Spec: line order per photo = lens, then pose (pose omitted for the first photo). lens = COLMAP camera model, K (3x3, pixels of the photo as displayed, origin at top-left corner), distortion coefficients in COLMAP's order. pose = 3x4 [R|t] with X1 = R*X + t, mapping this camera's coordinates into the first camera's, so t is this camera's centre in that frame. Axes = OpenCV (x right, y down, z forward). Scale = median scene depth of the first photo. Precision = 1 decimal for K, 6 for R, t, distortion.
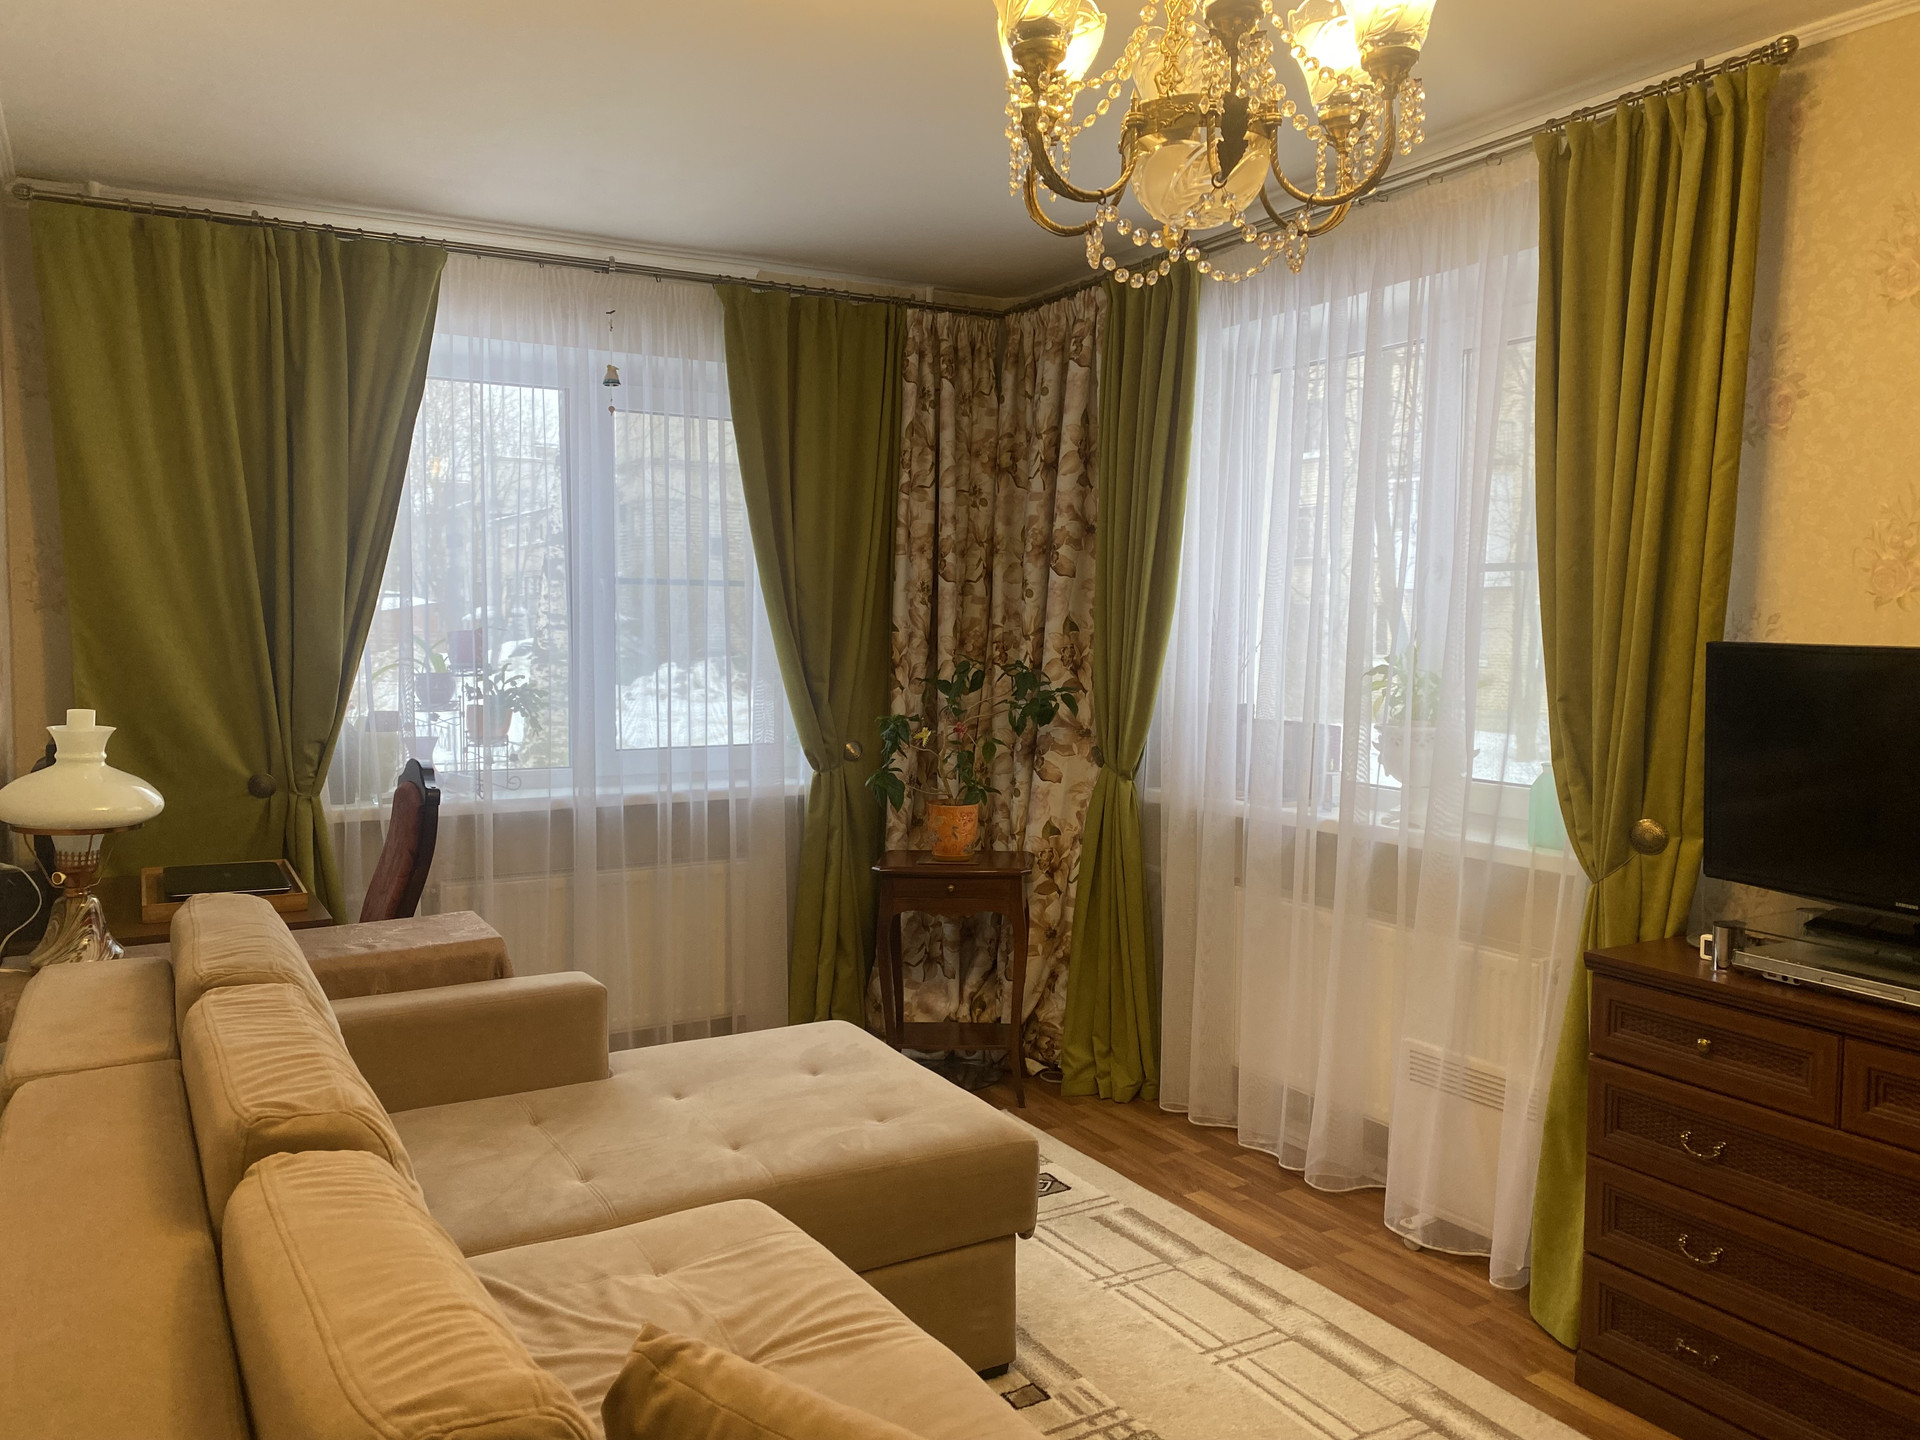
lens RADIAL K [[1474.7, 0, 960.0], [0, 1474.7, 720.0], [0, 0, 1]] dist [0.114734, -0.250527]
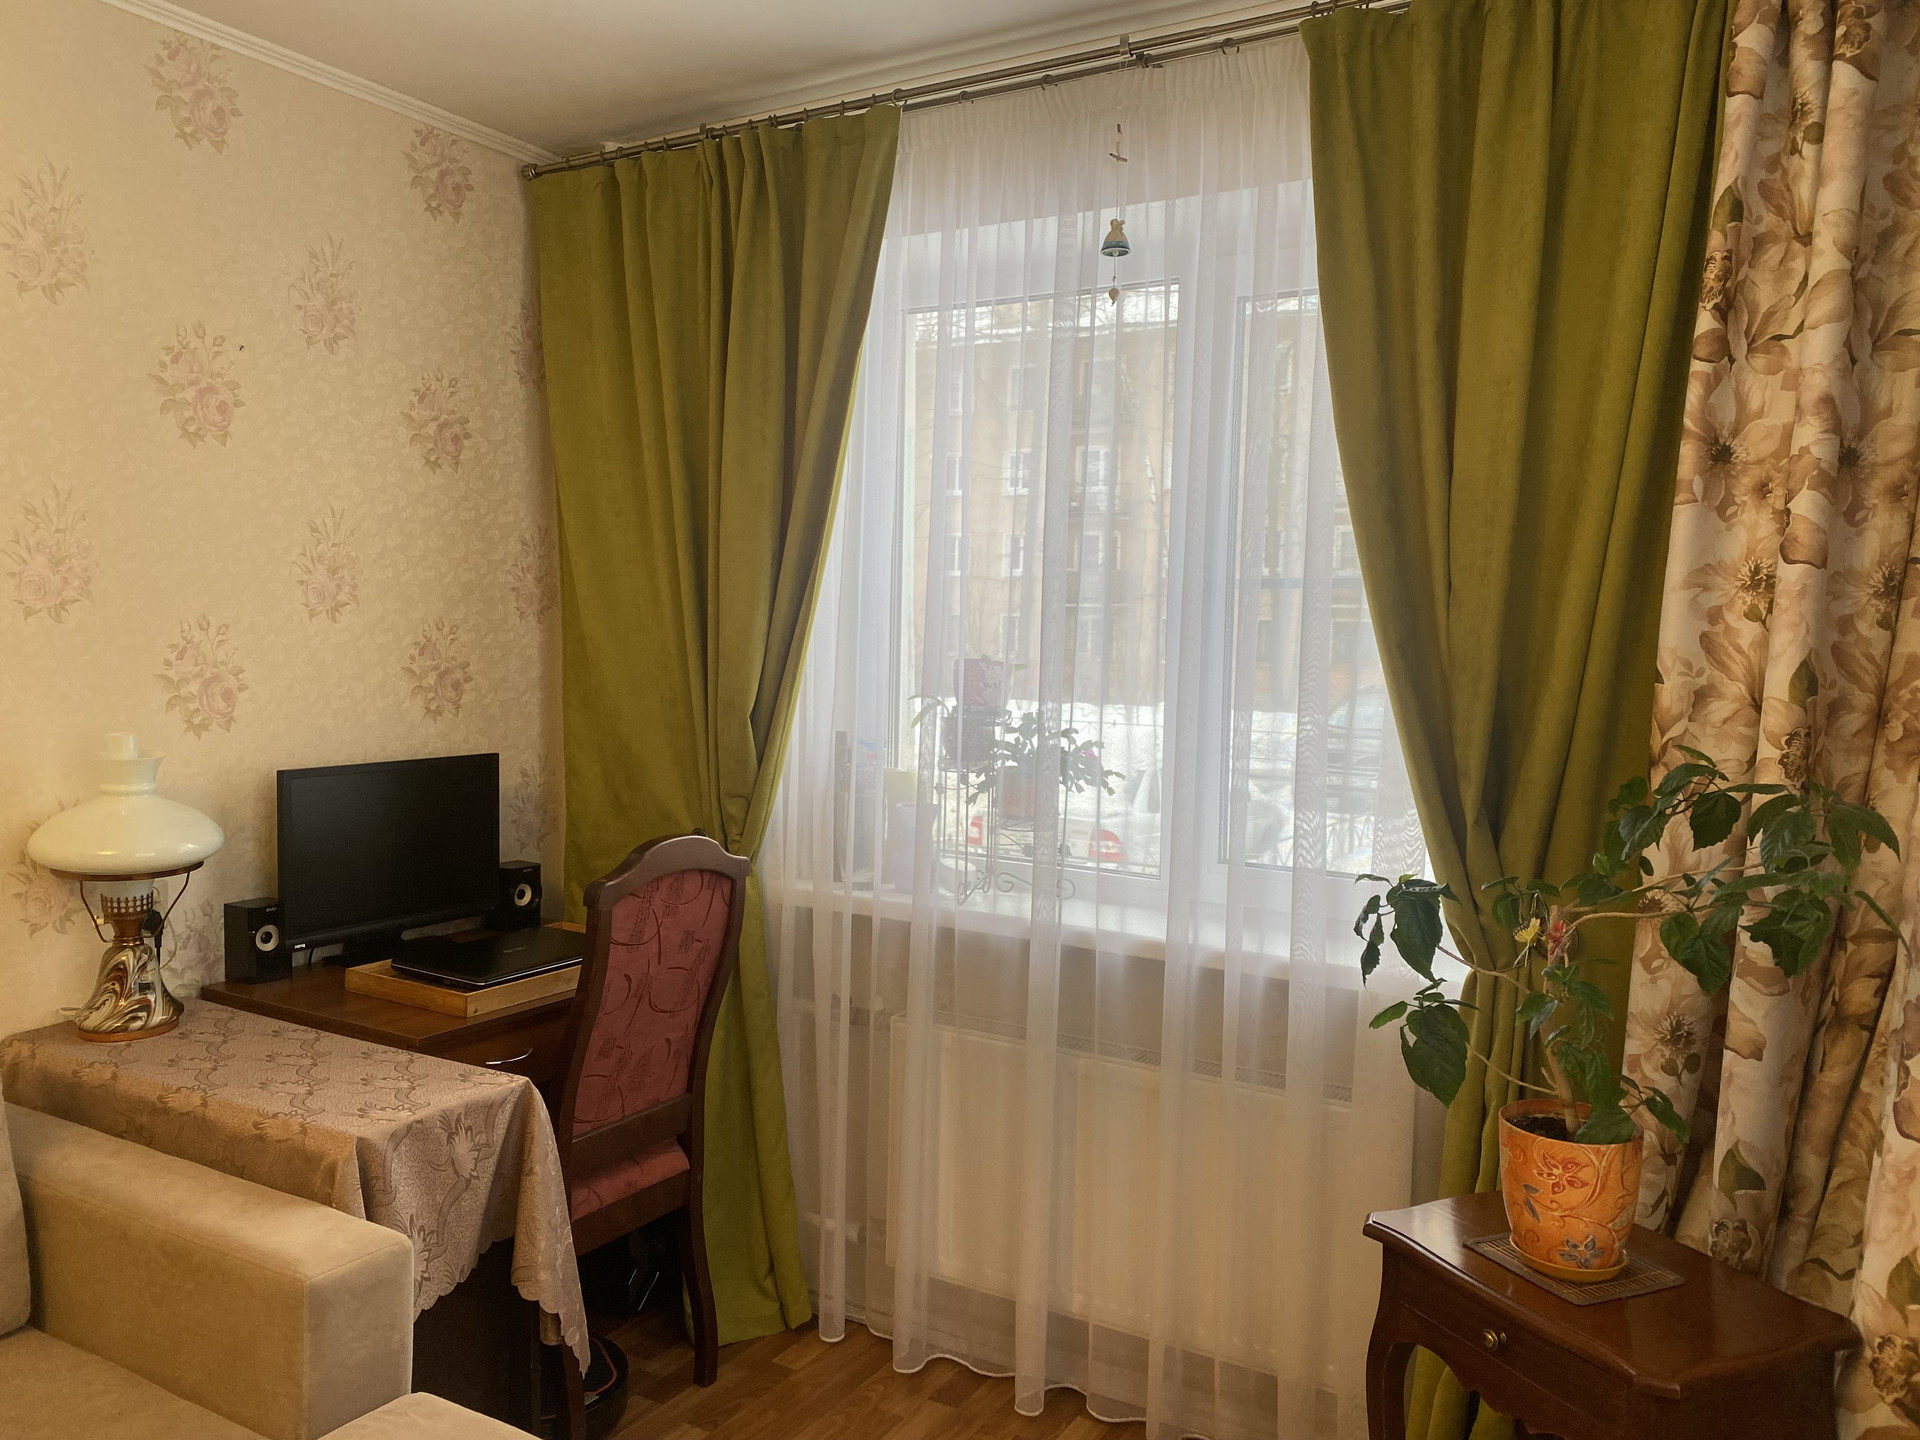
lens RADIAL K [[1481.7, 0, 950.6], [0, 1481.7, 713.0], [0, 0, 1]] dist [0.075200, -0.090168]
pose [[0.488103, 0.054596, -0.871077, 0.248203], [-0.081053, 0.996564, 0.017044, -0.043722], [0.869014, 0.062284, 0.490851, 0.631448]]
